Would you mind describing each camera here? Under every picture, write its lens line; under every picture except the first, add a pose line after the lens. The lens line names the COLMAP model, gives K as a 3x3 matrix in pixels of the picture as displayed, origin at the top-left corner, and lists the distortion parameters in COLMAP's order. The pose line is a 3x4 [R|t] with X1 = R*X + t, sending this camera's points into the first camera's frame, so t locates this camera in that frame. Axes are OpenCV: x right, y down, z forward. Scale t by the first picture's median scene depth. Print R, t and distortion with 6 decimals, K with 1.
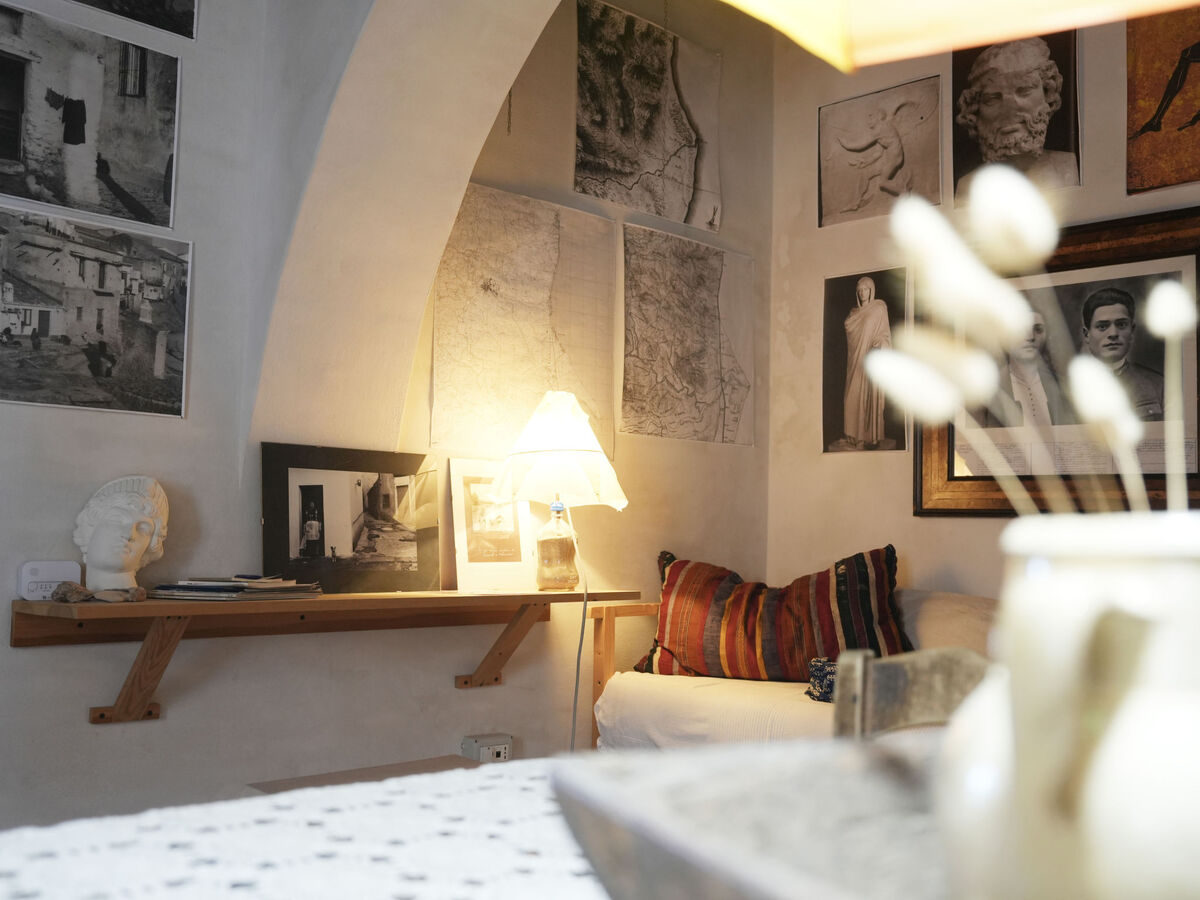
lens RADIAL K [[1126.6, 0, 597.6], [0, 1126.6, 445.7], [0, 0, 1]] dist [-0.019449, 0.000000]
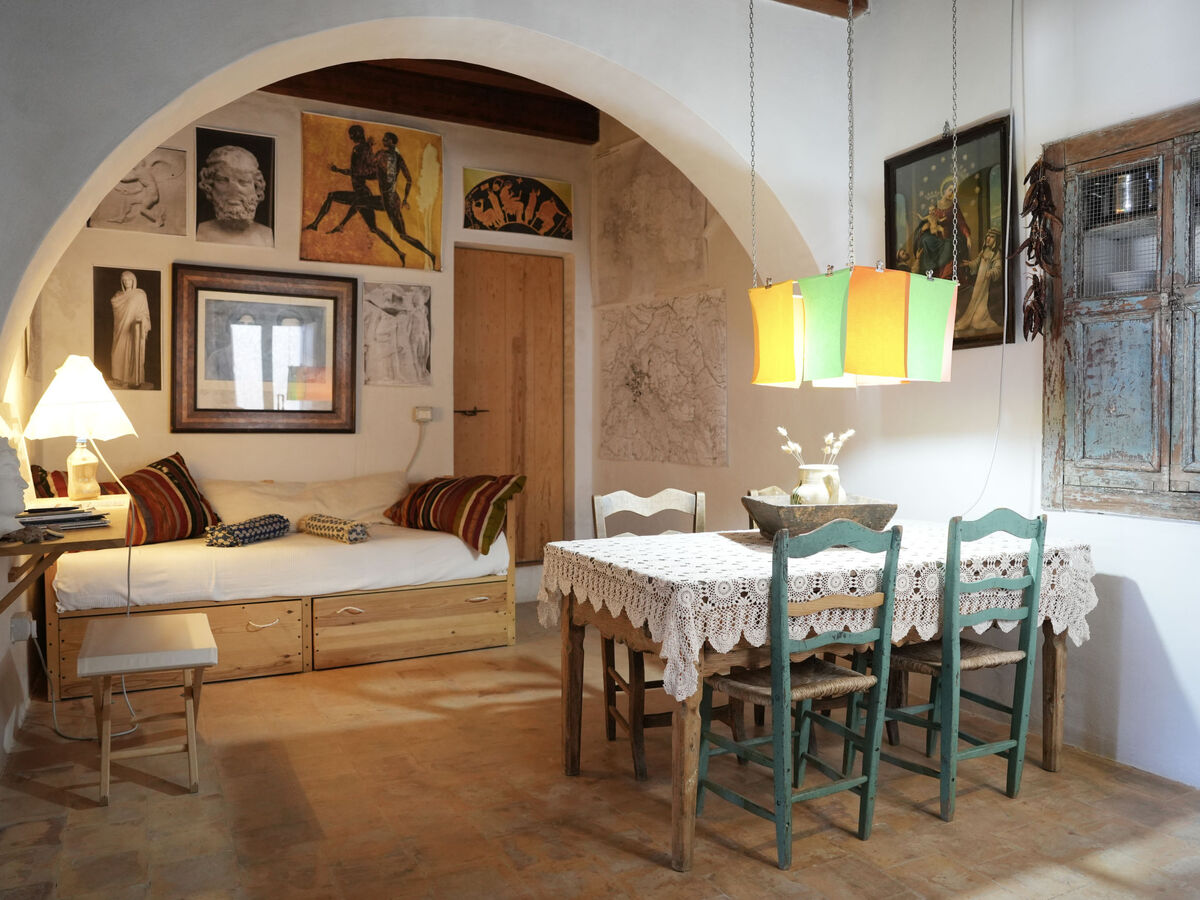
lens RADIAL K [[925.0, 0, 601.4], [0, 925.0, 457.6], [0, 0, 1]] dist [-0.115854, 0.085712]
pose [[0.264069, -0.061600, 0.962535, -1.015111], [-0.071696, 0.993944, 0.083280, -0.067696], [-0.961835, -0.091002, 0.258053, 0.105291]]
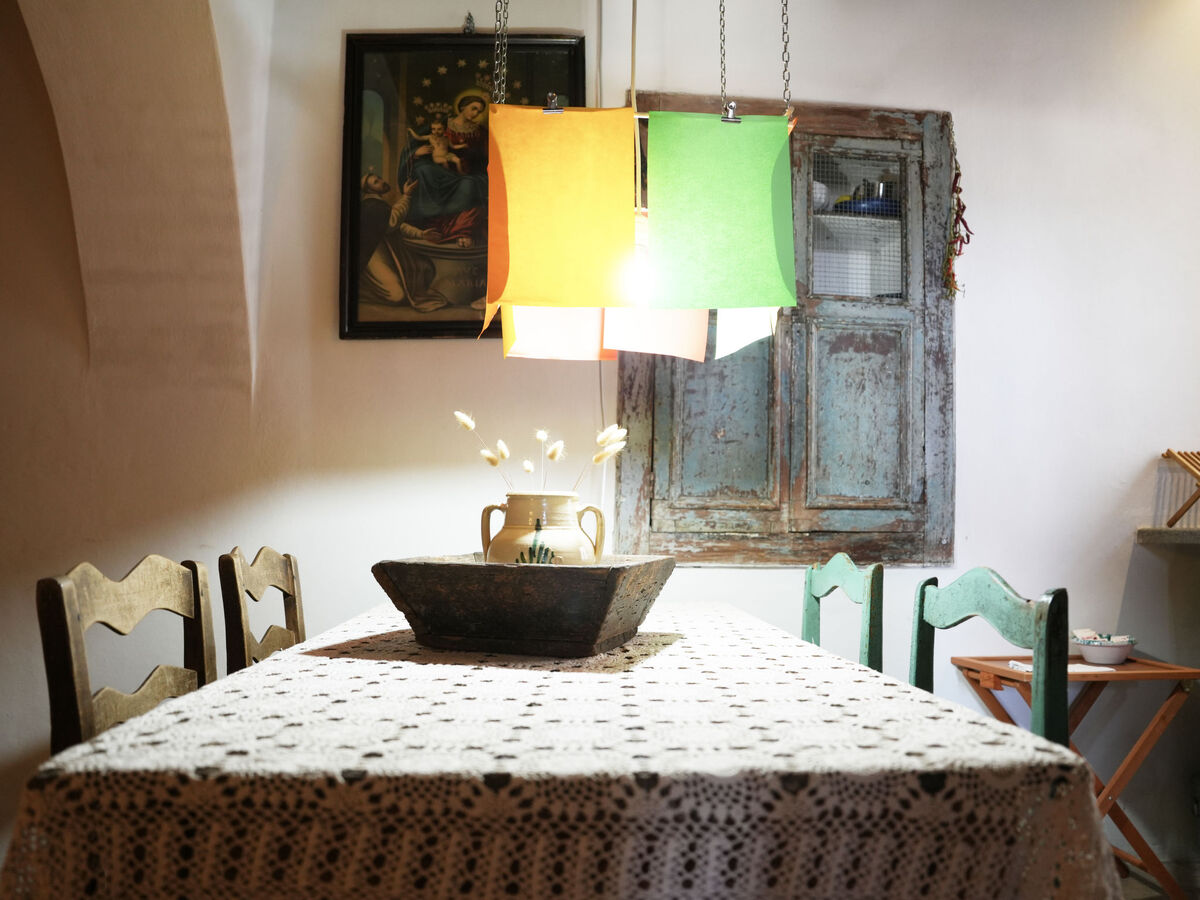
lens RADIAL K [[925.0, 0, 599.9], [0, 925.0, 455.0], [0, 0, 1]] dist [-0.115854, 0.085712]
pose [[-0.783395, 0.017004, 0.621291, -0.290022], [-0.076569, 0.989370, -0.123626, 0.055651], [-0.616789, -0.144420, -0.773766, 0.540780]]
